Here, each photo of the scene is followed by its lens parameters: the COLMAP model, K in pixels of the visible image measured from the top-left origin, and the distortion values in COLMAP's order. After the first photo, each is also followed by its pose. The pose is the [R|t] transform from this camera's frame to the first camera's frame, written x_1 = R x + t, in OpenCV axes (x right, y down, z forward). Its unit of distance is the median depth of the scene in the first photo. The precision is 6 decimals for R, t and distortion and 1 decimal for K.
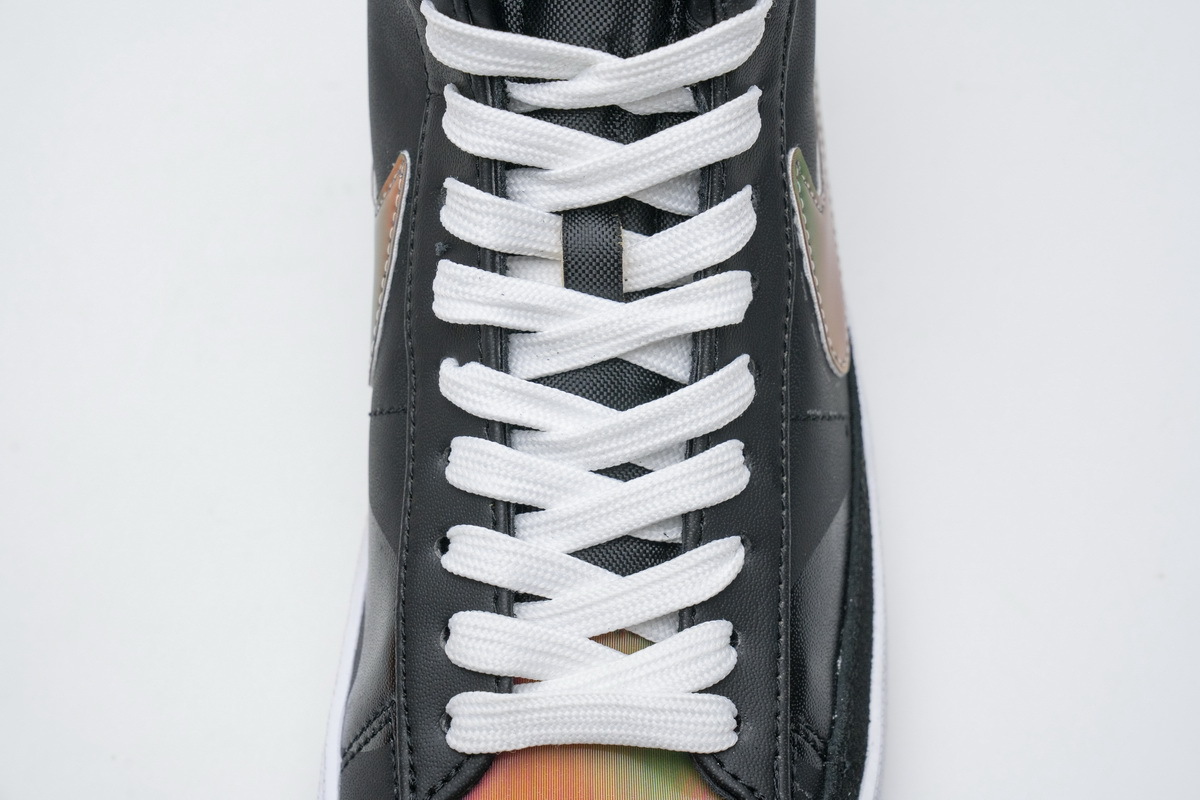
lens RADIAL K [[2331.2, 0, 603.7], [0, 2331.2, 395.0], [0, 0, 1]] dist [0.196047, 0.000000]
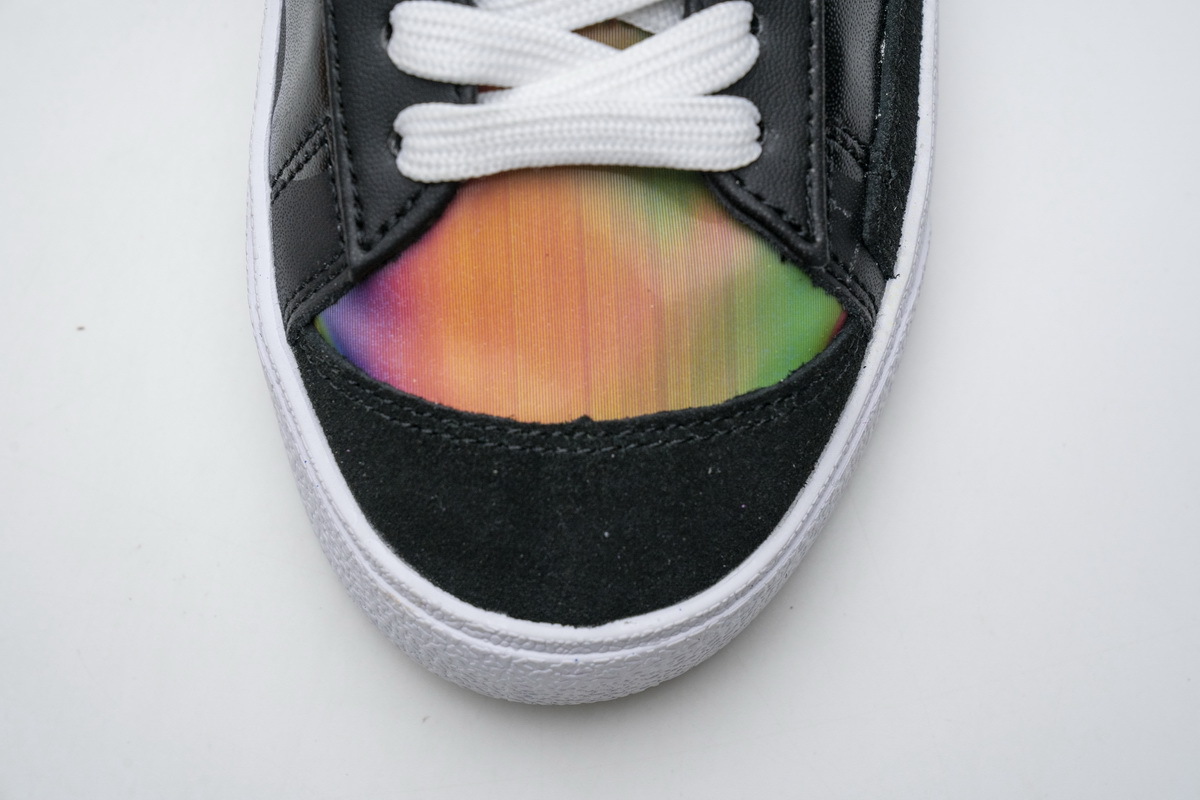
lens RADIAL K [[2331.2, 0, 625.1], [0, 2331.2, 393.5], [0, 0, 1]] dist [0.196047, 0.000000]
pose [[0.999045, -0.039331, 0.019017, -0.007875], [0.032975, 0.964424, 0.262297, 0.015473], [-0.028657, -0.261419, 0.964800, 0.206699]]
